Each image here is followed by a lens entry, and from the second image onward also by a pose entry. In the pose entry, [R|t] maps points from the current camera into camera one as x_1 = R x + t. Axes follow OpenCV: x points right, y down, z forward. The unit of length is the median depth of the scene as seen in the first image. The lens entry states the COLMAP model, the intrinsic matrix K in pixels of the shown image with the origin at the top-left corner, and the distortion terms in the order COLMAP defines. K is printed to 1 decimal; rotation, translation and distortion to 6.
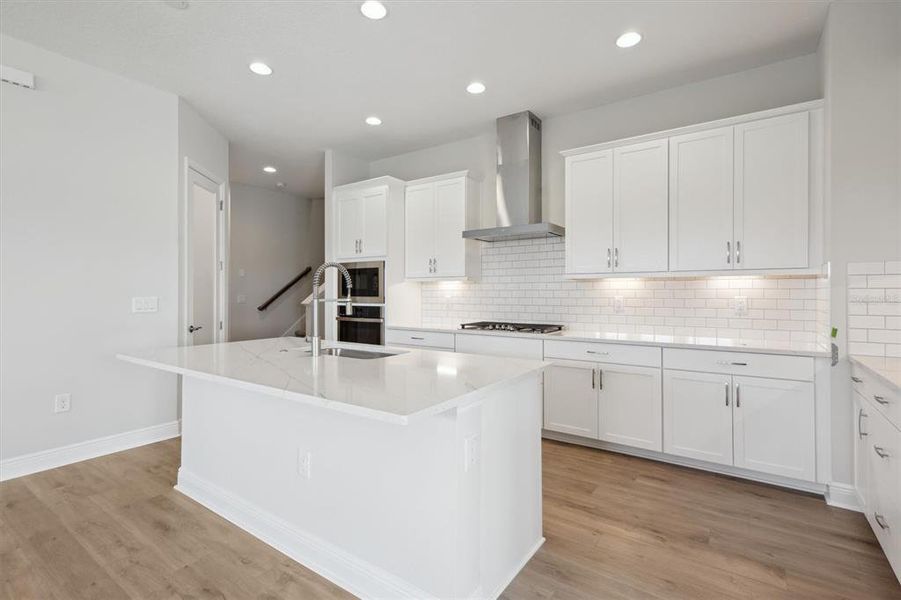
lens RADIAL K [[433.6, 0, 450.5], [0, 433.6, 282.1], [0, 0, 1]] dist [0.015668, -0.000015]
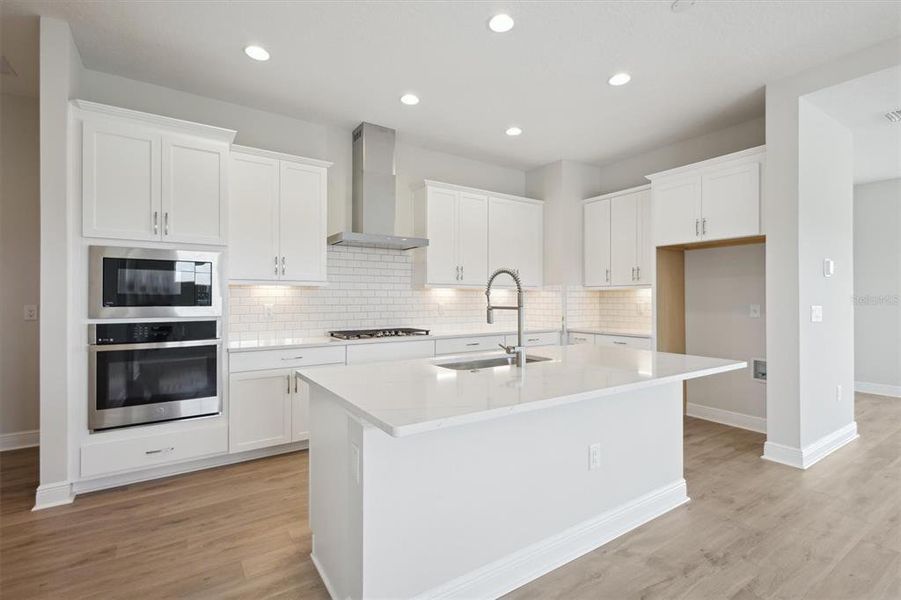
lens RADIAL K [[416.3, 0, 452.5], [0, 416.3, 298.7], [0, 0, 1]] dist [0.008214, -0.000023]
pose [[0.358124, 0.002197, 0.933671, -0.736919], [-0.022120, 0.999737, 0.006132, 0.012348], [-0.933412, -0.022849, 0.358078, 0.498082]]
